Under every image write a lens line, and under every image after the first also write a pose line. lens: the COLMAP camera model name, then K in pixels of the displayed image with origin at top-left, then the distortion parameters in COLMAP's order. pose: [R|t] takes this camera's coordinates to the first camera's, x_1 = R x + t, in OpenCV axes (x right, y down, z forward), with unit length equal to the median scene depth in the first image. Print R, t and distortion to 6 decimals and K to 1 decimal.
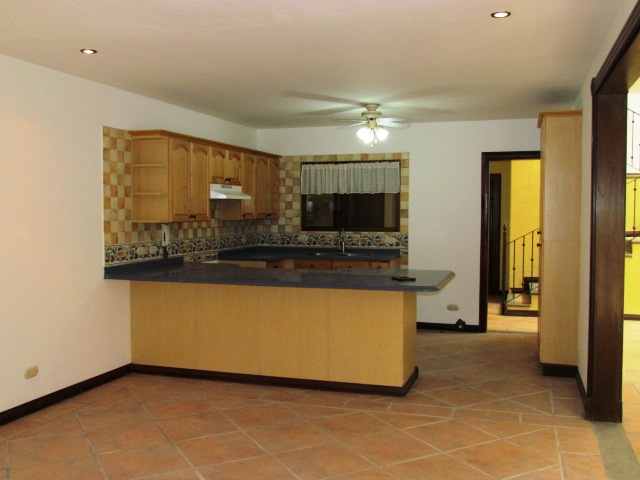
lens RADIAL K [[646.2, 0, 320.0], [0, 646.2, 240.0], [0, 0, 1]] dist [-0.021061, 0.010411]
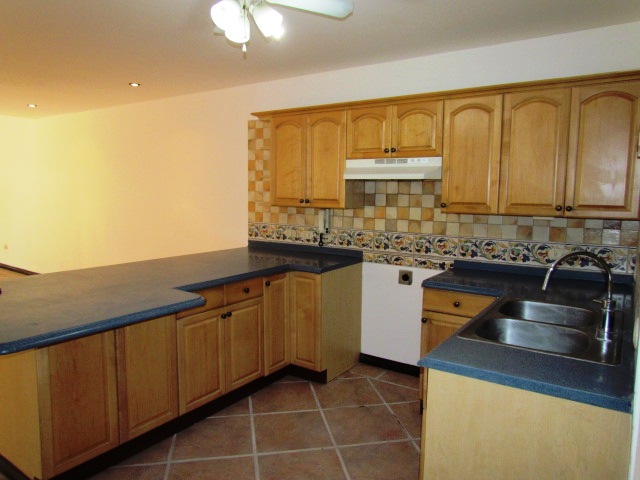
lens RADIAL K [[456.5, 0, 323.8], [0, 456.5, 240.5], [0, 0, 1]] dist [-0.033463, 0.019866]
pose [[-0.276239, 0.093607, -0.956520, 0.302995], [-0.063370, 0.991306, 0.115312, -0.043844], [0.958998, 0.092468, -0.267905, 0.937481]]
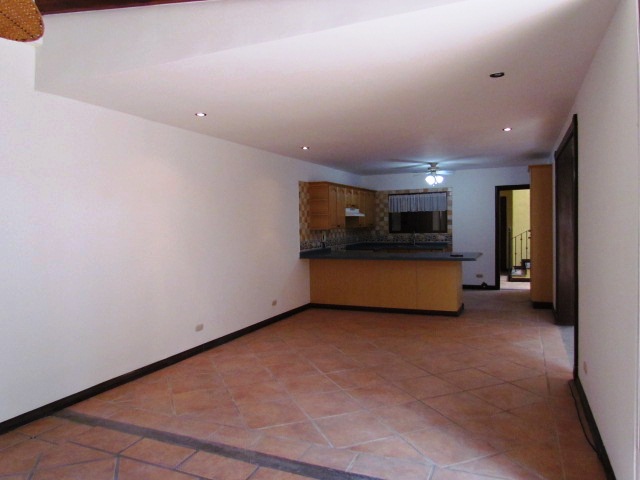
lens RADIAL K [[454.0, 0, 323.8], [0, 454.0, 240.1], [0, 0, 1]] dist [-0.027844, 0.012925]
pose [[0.994098, -0.017142, -0.107126, -0.077554], [0.016367, 0.999833, -0.008111, 0.011553], [0.107247, 0.006310, 0.994212, -0.252934]]
